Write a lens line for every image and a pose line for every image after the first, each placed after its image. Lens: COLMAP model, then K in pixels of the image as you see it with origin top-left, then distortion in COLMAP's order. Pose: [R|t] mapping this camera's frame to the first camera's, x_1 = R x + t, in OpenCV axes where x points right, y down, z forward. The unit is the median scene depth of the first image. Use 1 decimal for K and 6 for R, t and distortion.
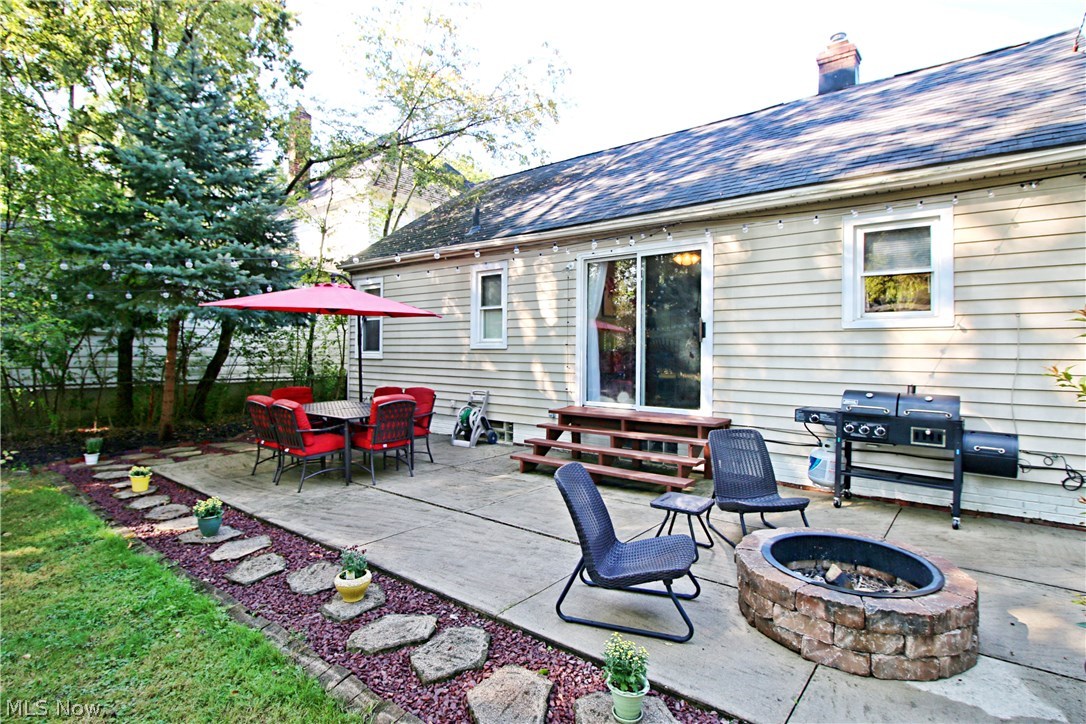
lens RADIAL K [[544.4, 0, 541.9], [0, 544.4, 359.5], [0, 0, 1]] dist [-0.005409, -0.000563]
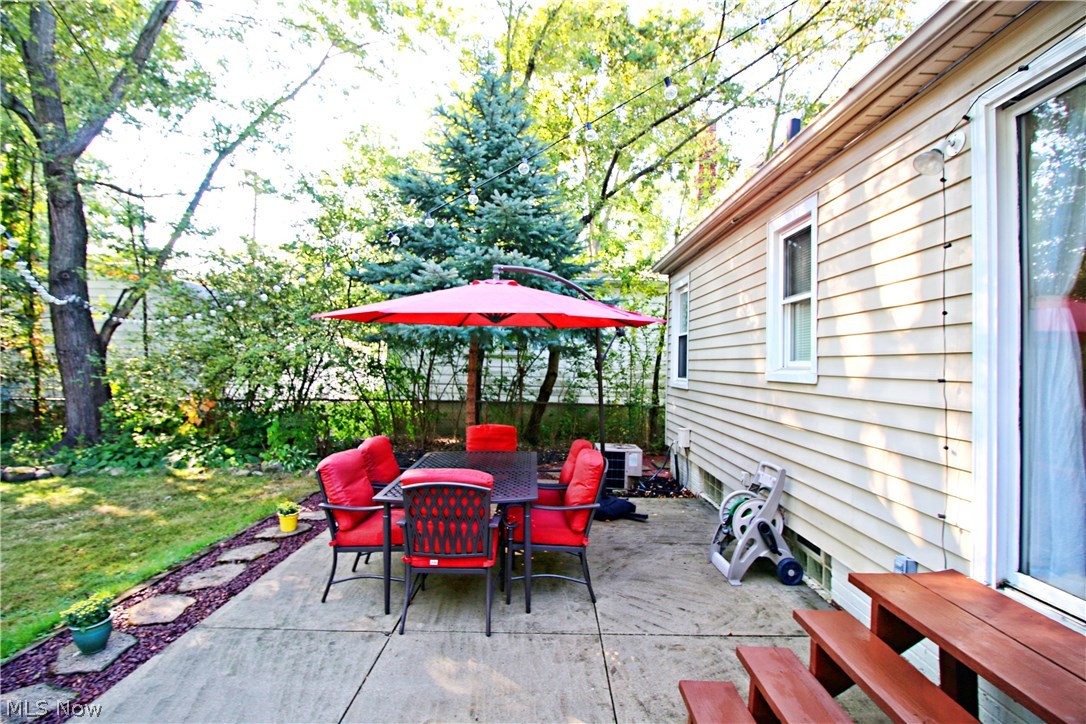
lens RADIAL K [[495.3, 0, 545.9], [0, 495.3, 352.0], [0, 0, 1]] dist [-0.007794, -0.009024]
pose [[0.614020, -0.012018, -0.789199, 0.130758], [-0.026682, 0.998997, -0.035972, -0.027568], [0.788839, 0.043145, 0.613083, 0.613437]]
